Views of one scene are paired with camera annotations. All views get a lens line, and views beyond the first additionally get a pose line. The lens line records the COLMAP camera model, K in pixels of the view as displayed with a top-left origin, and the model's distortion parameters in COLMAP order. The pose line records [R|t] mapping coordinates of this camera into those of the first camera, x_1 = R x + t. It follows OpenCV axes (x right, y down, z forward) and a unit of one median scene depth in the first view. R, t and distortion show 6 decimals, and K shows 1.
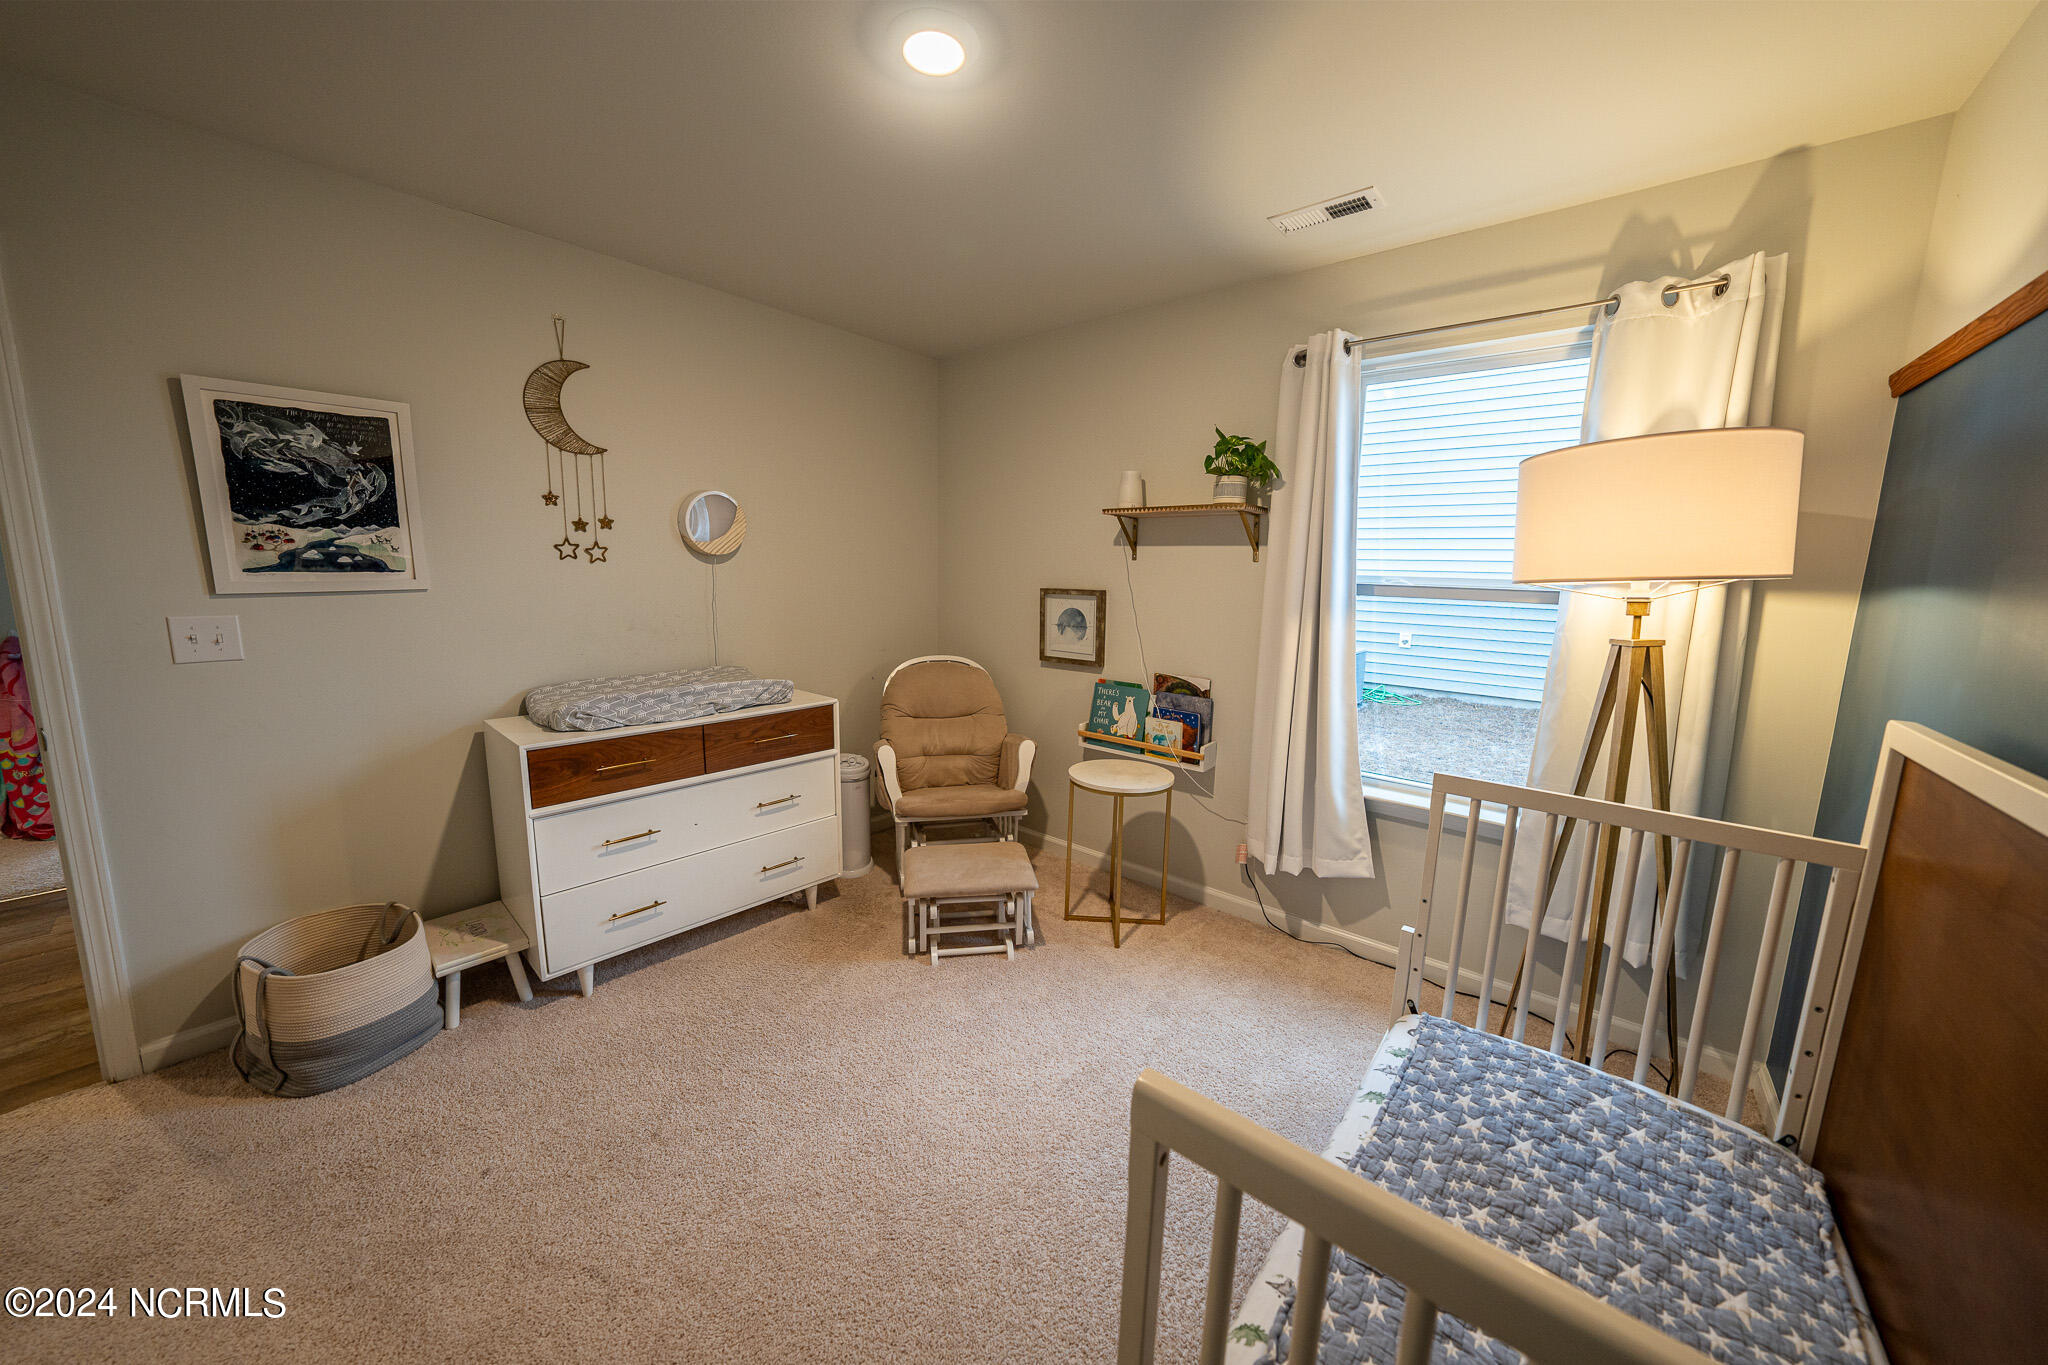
lens RADIAL K [[720.3, 0, 1031.0], [0, 720.3, 682.4], [0, 0, 1]] dist [-0.015911, 0.001015]
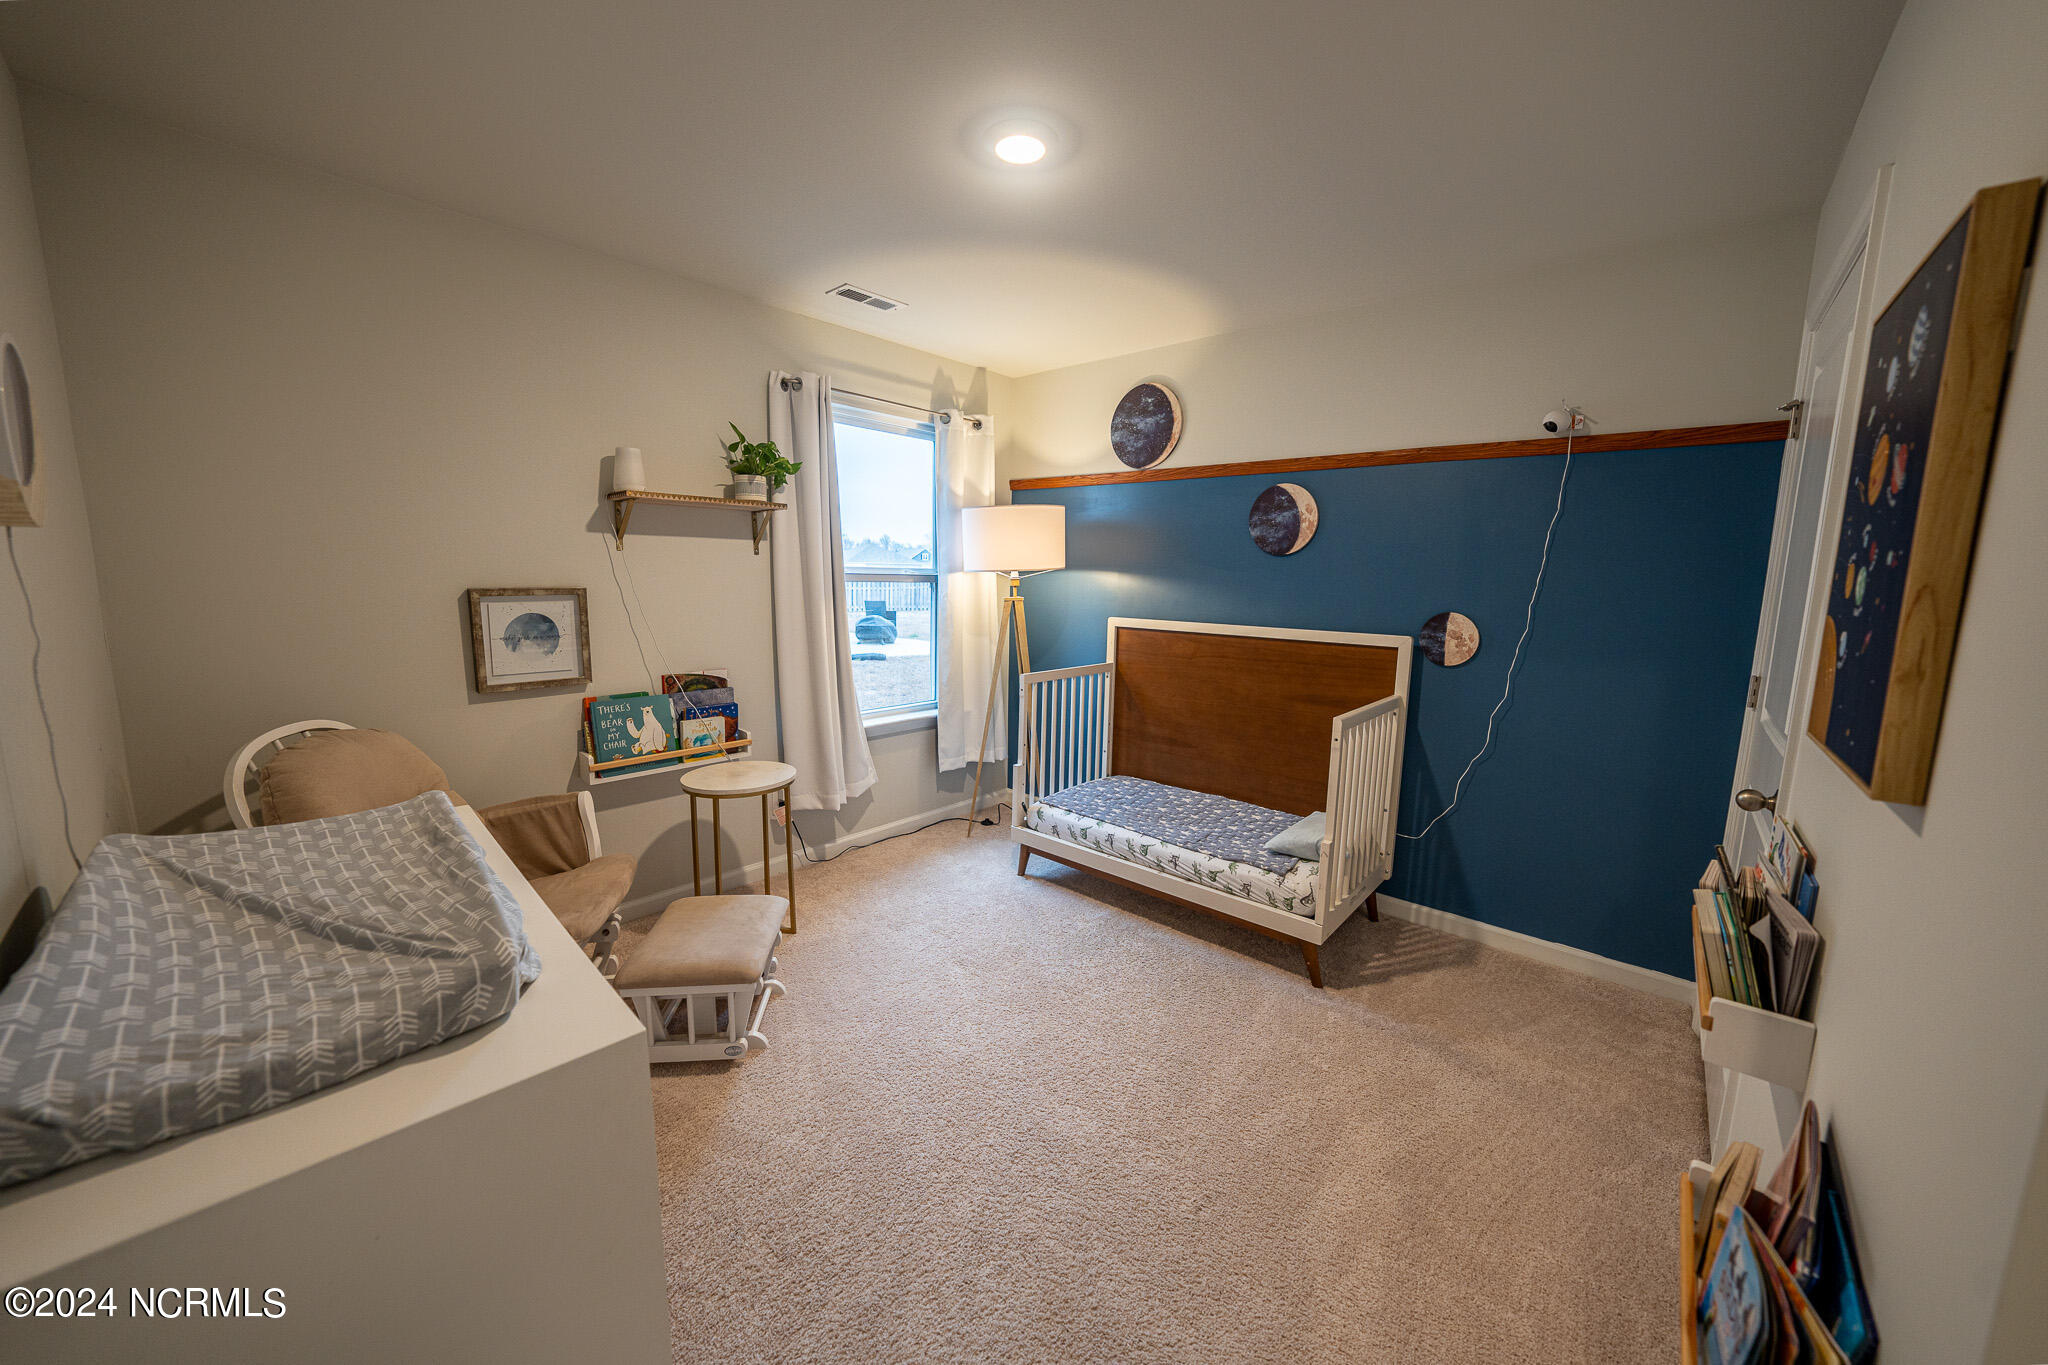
lens RADIAL K [[720.3, 0, 1033.6], [0, 720.3, 678.3], [0, 0, 1]] dist [-0.015911, 0.001015]
pose [[0.027074, -0.166726, 0.985631, -0.713796], [0.140808, 0.976798, 0.161364, -0.089733], [-0.989667, 0.134416, 0.049922, 0.493044]]
